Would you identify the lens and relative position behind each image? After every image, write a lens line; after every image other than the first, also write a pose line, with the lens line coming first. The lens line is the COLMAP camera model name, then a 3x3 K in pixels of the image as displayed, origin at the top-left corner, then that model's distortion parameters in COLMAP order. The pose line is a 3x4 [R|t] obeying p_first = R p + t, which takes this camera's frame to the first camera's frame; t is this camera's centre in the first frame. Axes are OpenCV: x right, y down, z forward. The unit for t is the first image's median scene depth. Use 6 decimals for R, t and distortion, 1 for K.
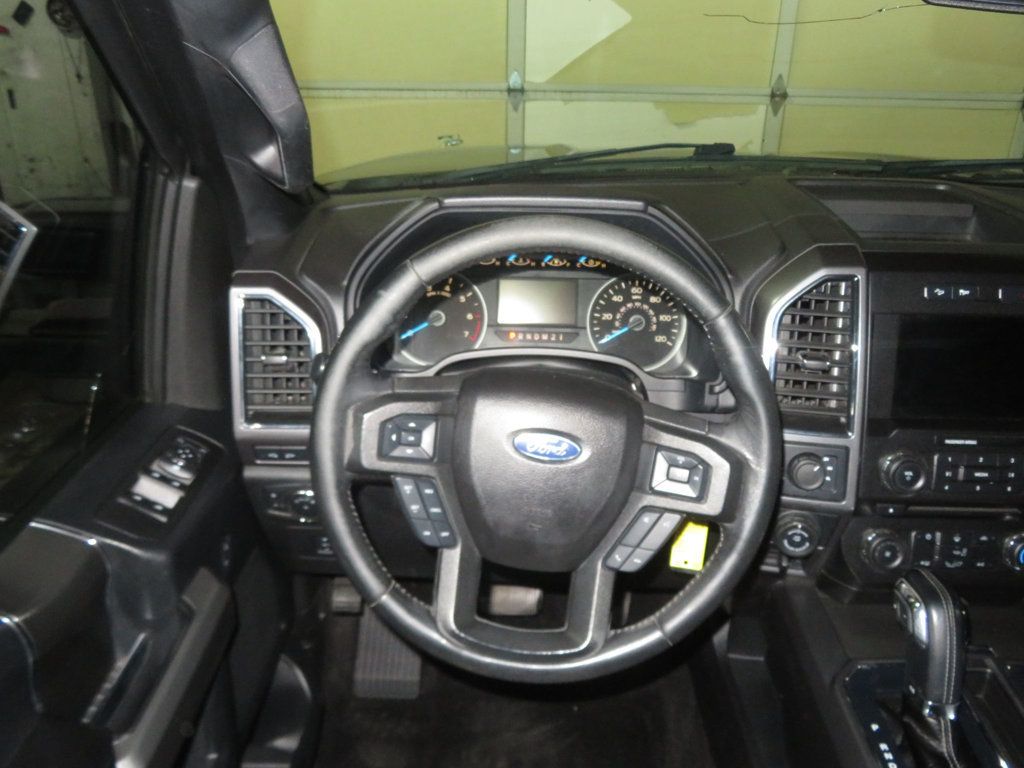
lens RADIAL K [[840.4, 0, 504.9], [0, 840.4, 381.4], [0, 0, 1]] dist [-0.028332, 0.001034]
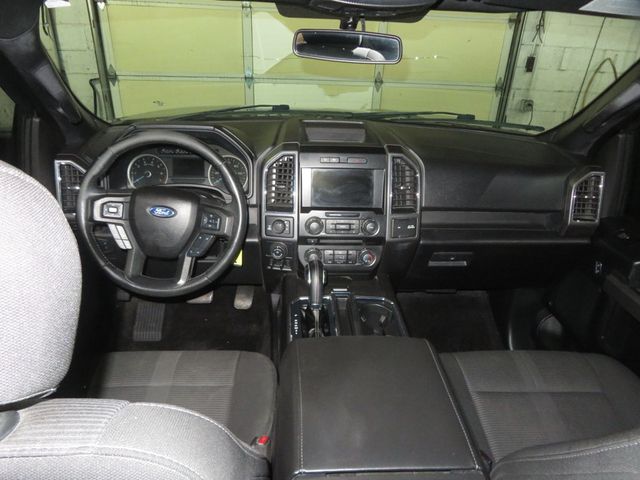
lens RADIAL K [[447.0, 0, 316.7], [0, 447.0, 236.6], [0, 0, 1]] dist [-0.005774, 0.000379]
pose [[0.995720, -0.020640, 0.090089, 0.305460], [0.019632, 0.999734, 0.012068, 0.108036], [-0.090314, -0.010247, 0.995861, -0.391755]]
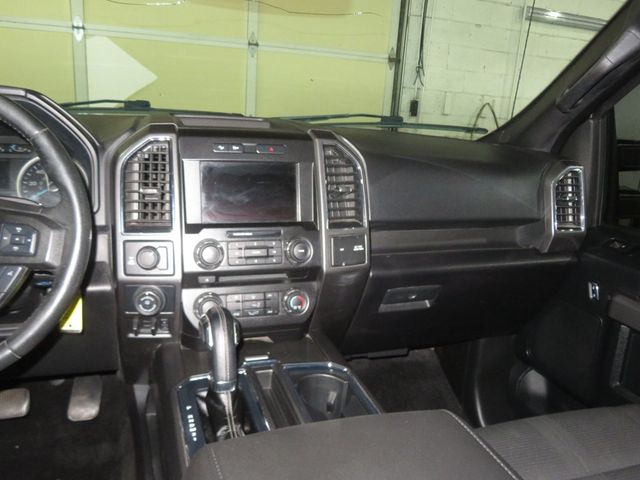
lens RADIAL K [[525.2, 0, 319.8], [0, 525.2, 233.6], [0, 0, 1]] dist [-0.028332, 0.001034]
pose [[0.930969, -0.051309, 0.361475, 0.266646], [0.109189, 0.983890, -0.141557, 0.206787], [-0.348388, 0.171254, 0.921573, -0.029753]]
